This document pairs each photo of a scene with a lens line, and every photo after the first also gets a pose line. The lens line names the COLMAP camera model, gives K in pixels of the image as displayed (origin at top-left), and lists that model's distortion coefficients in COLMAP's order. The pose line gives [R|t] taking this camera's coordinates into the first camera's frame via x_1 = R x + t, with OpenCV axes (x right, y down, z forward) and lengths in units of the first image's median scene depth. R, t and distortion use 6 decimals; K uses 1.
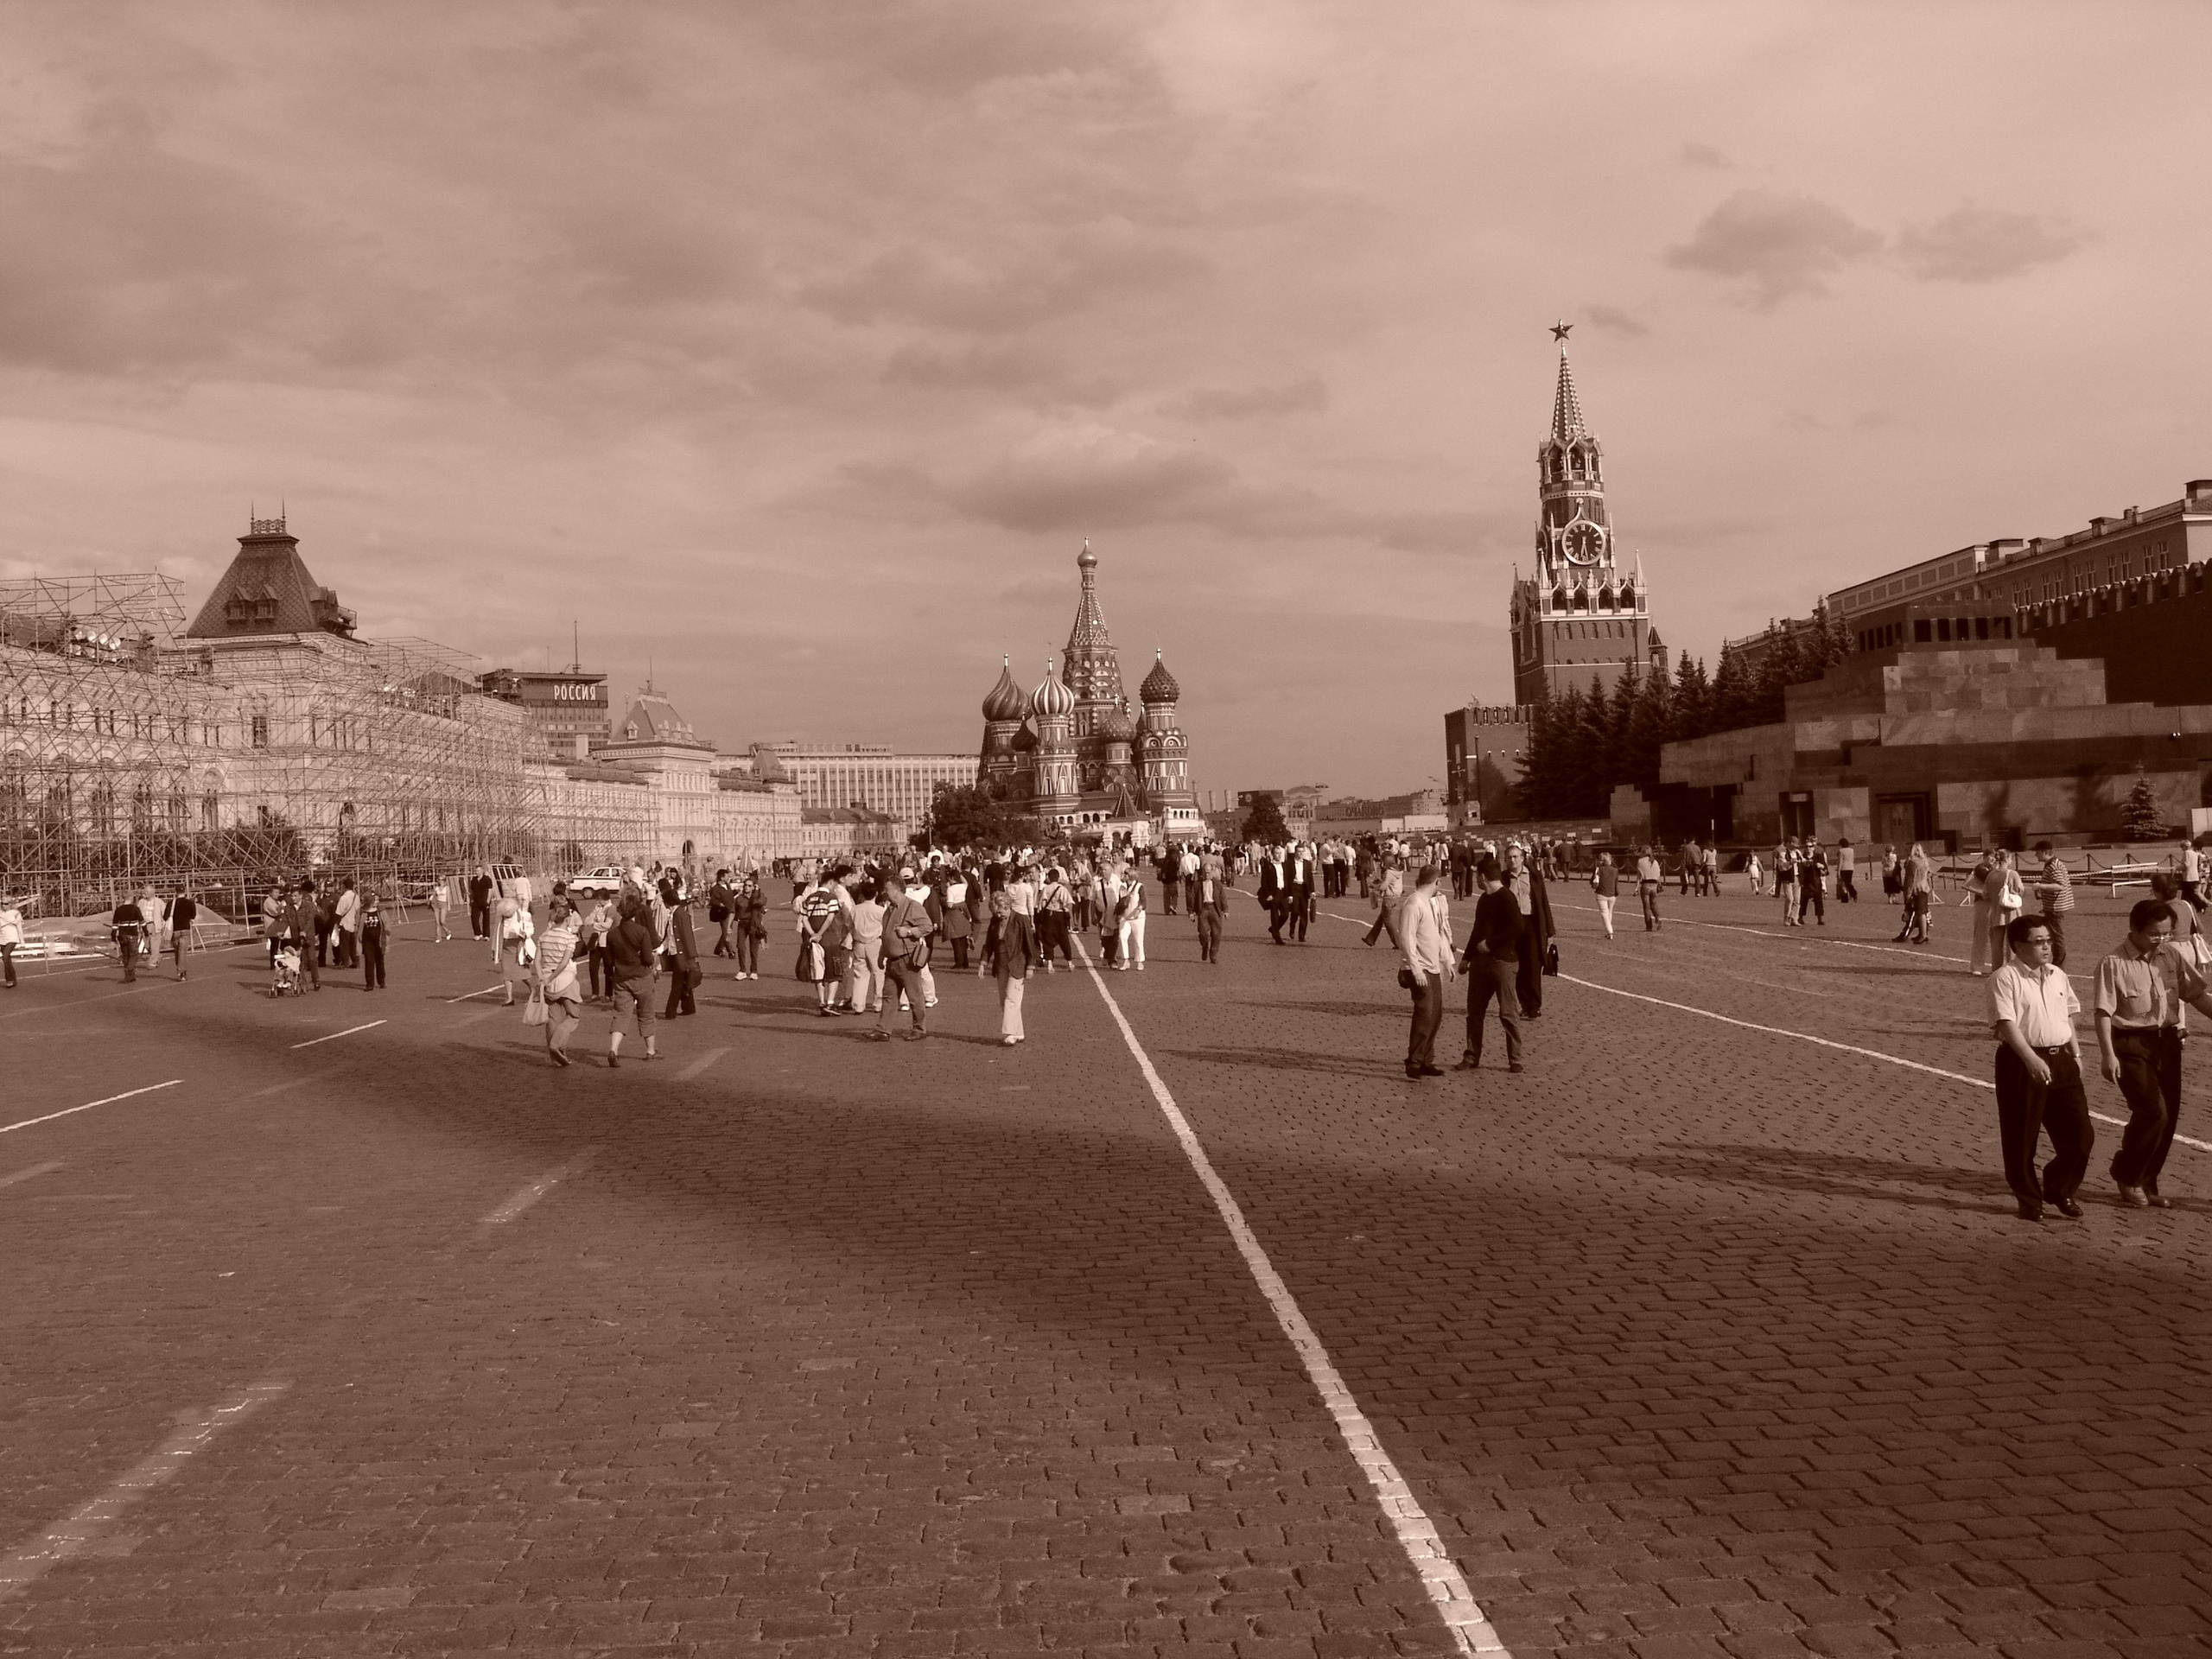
lens RADIAL K [[1845.7, 0, 1106.0], [0, 1845.7, 829.5], [0, 0, 1]] dist [-0.159068, 0.148444]
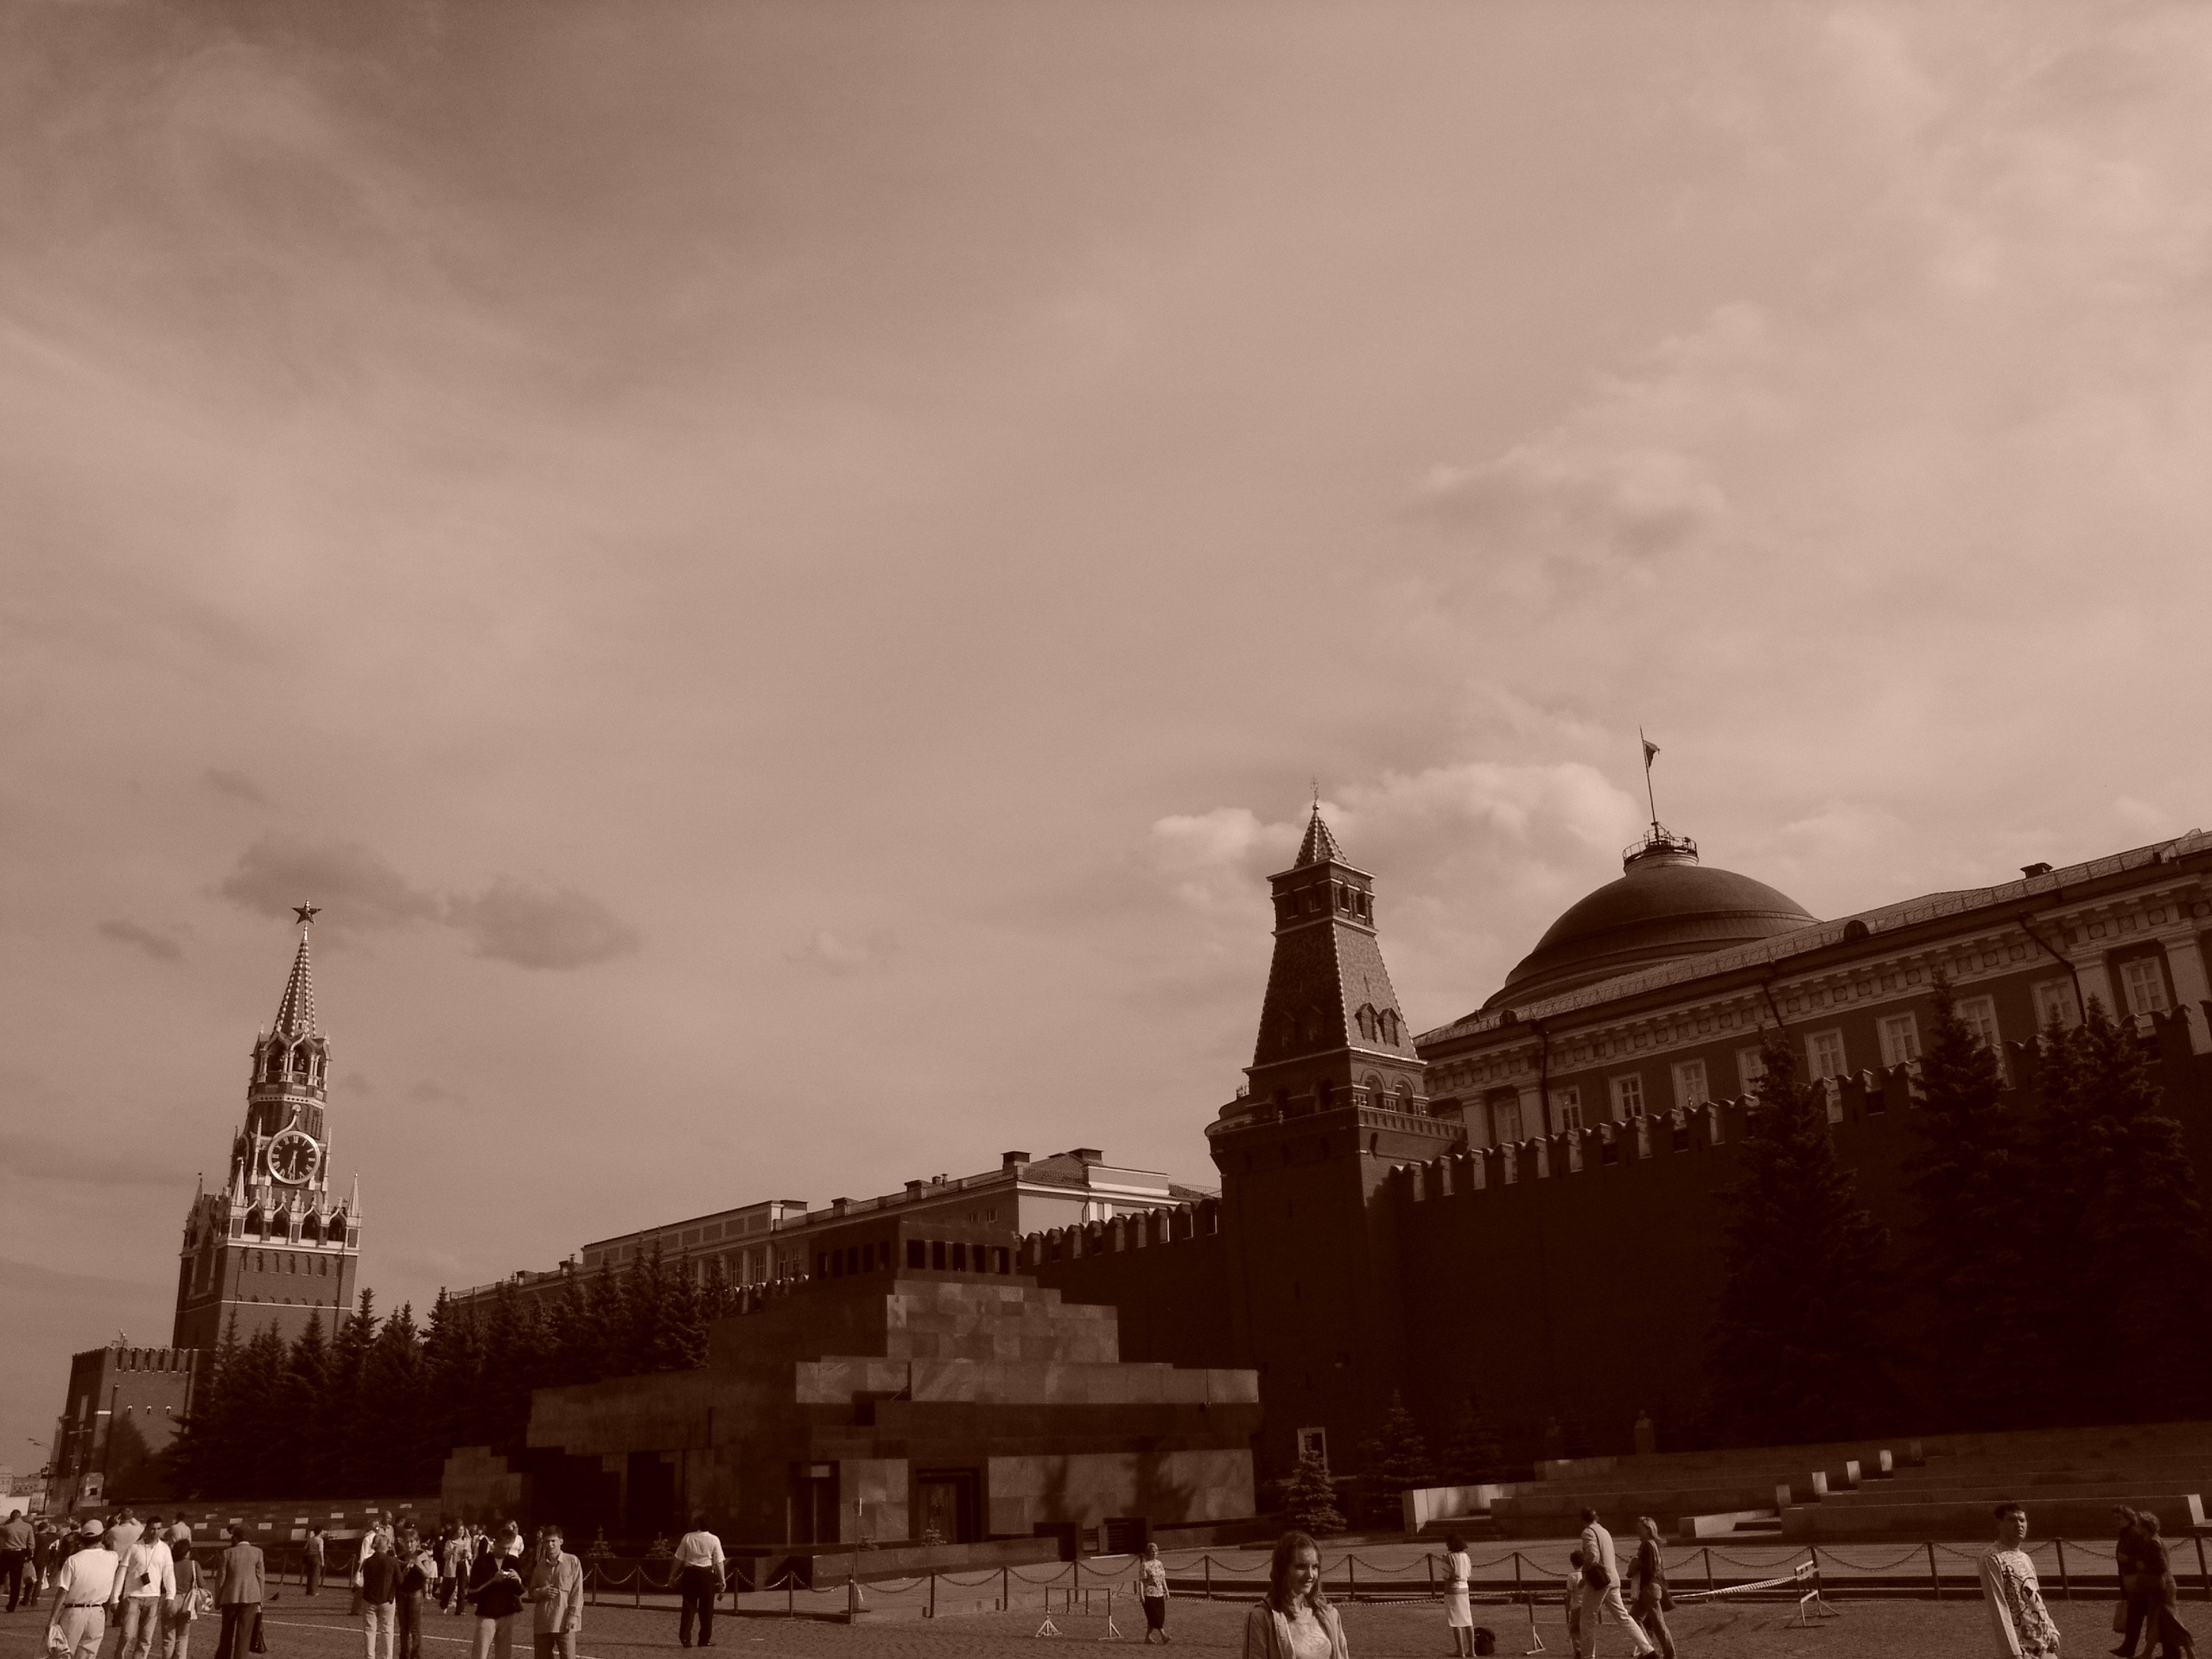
lens RADIAL K [[1845.7, 0, 1106.0], [0, 1845.7, 829.5], [0, 0, 1]] dist [-0.159068, 0.148444]
pose [[0.749898, 0.240357, 0.616346, -0.003756], [-0.001082, 0.932108, -0.362179, 0.001133], [-0.661553, 0.270930, 0.699246, 0.128729]]
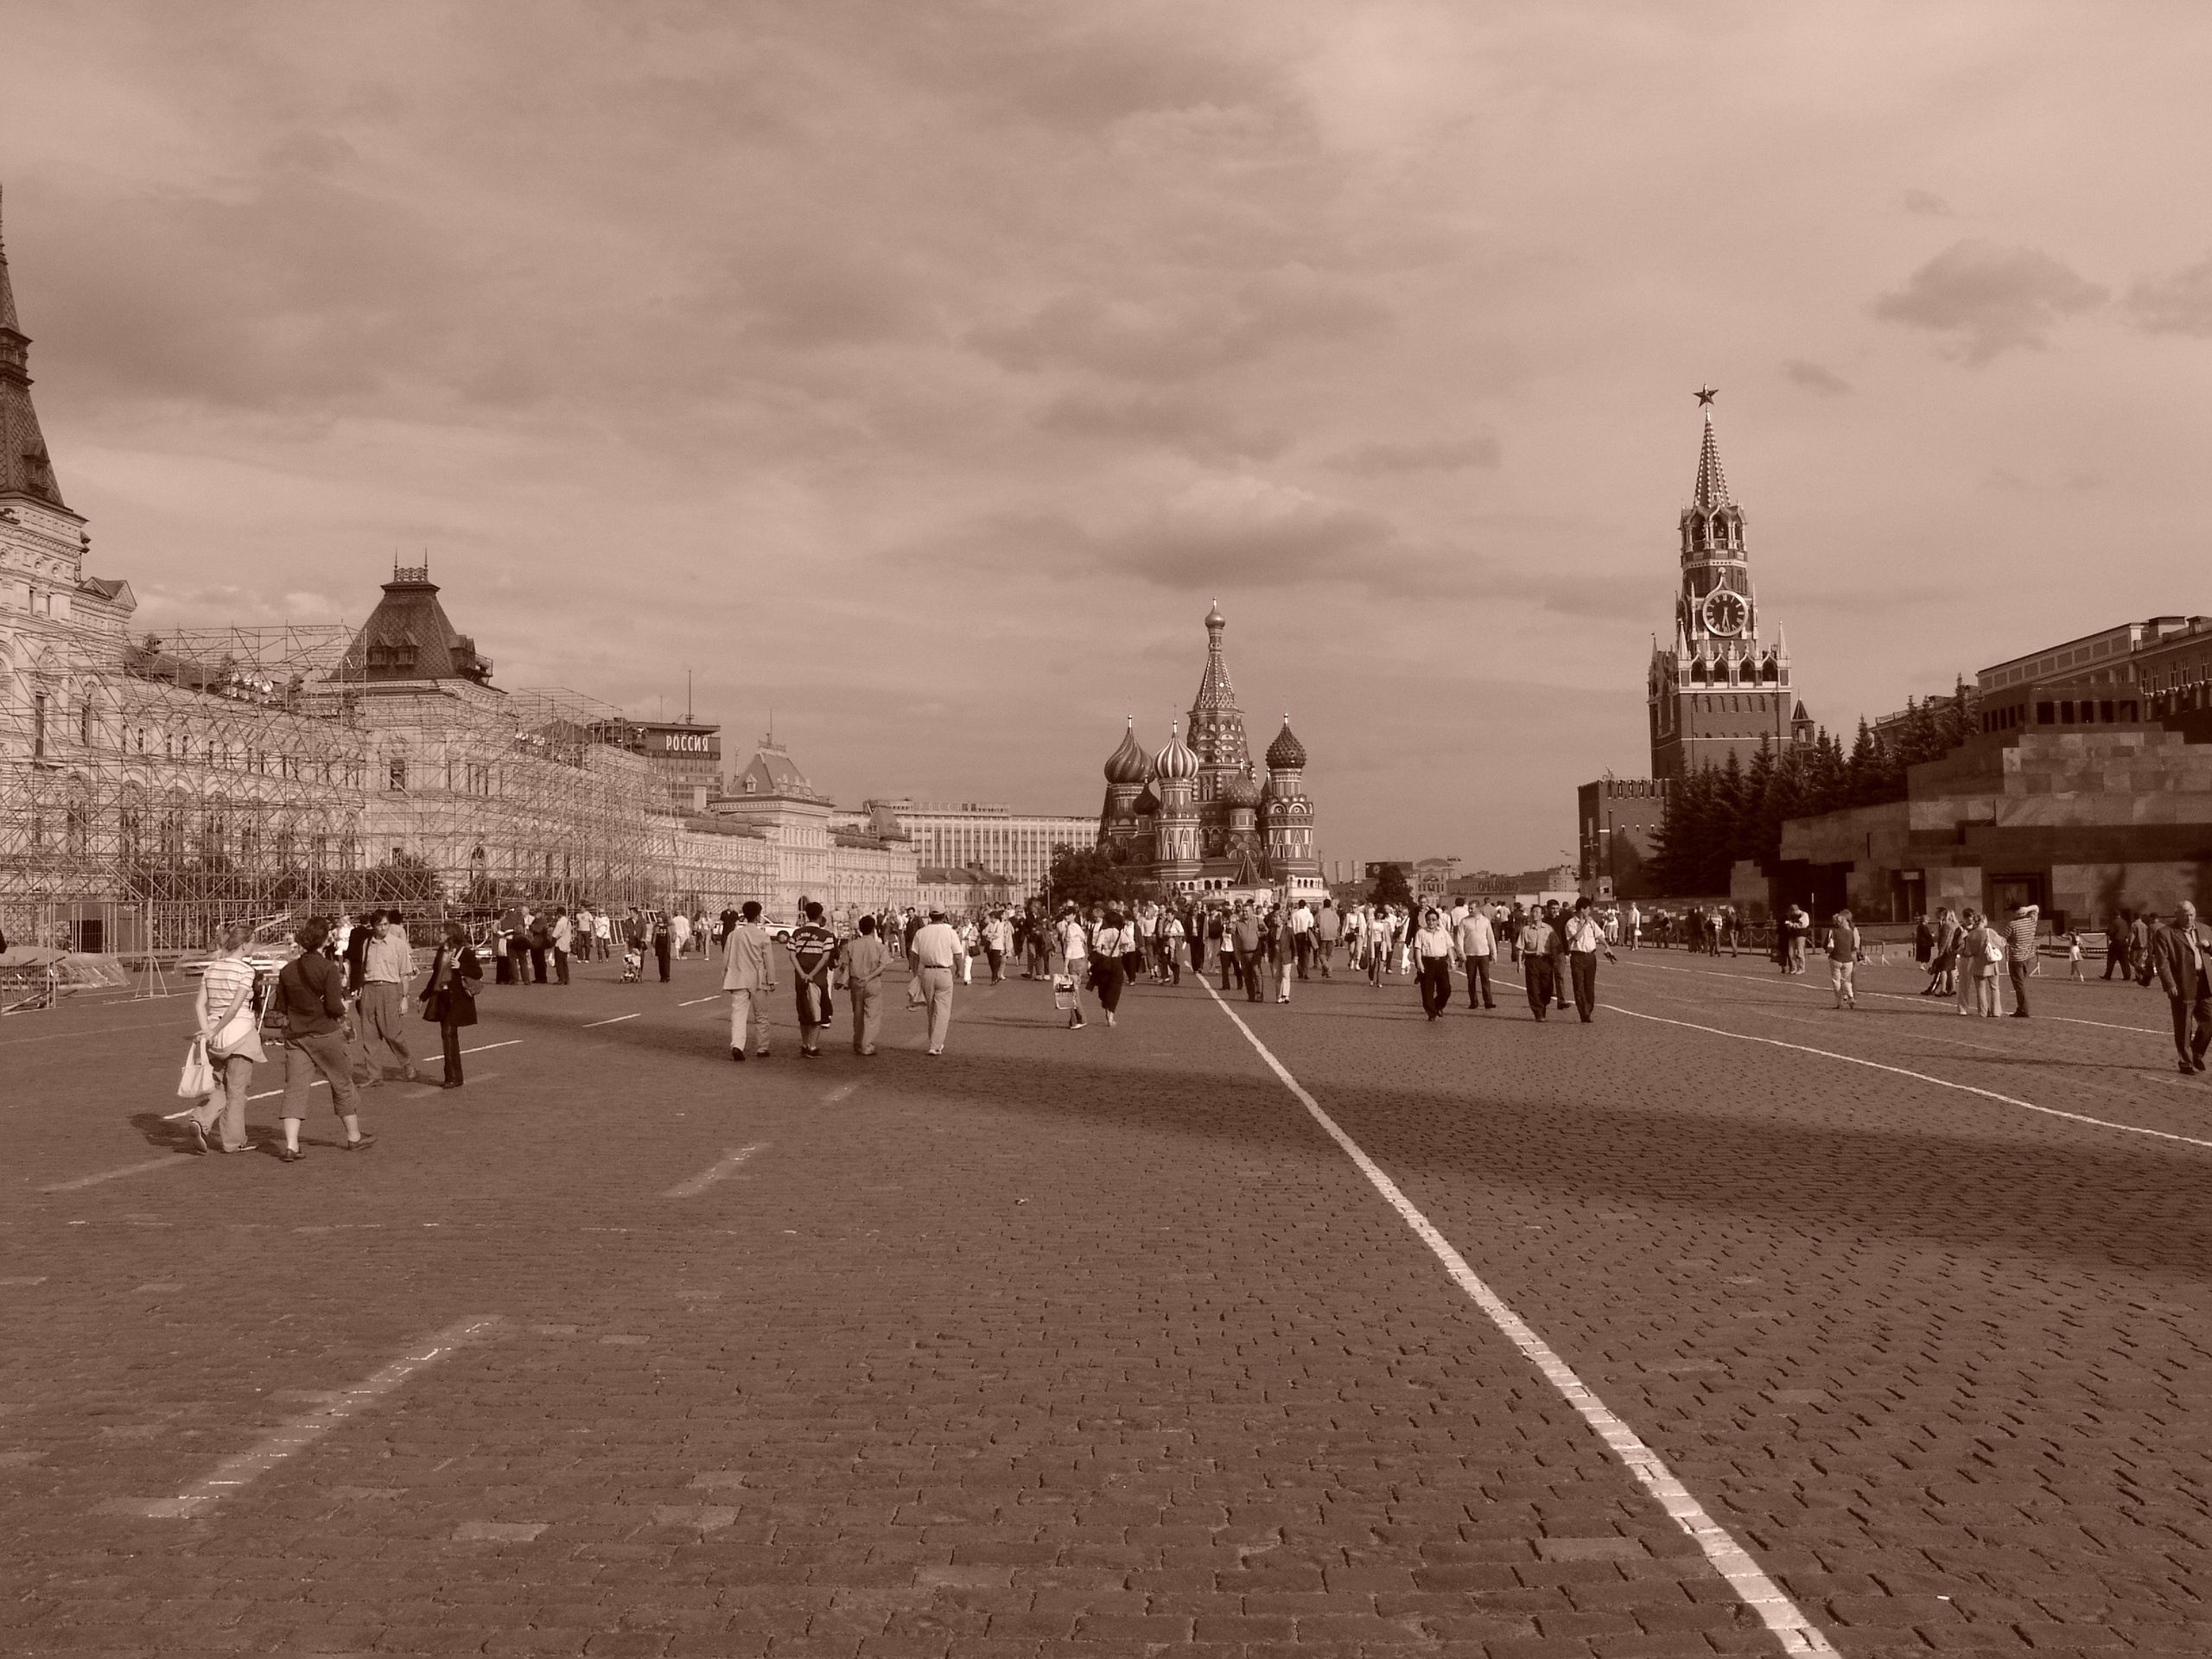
lens RADIAL K [[1927.6, 0, 1106.0], [0, 1927.6, 829.5], [0, 0, 1]] dist [-0.146677, 0.159030]
pose [[0.997671, 0.024327, -0.063730, -0.000276], [-0.026567, 0.999050, -0.034548, 0.001678], [0.062829, 0.036161, 0.997369, -0.028290]]
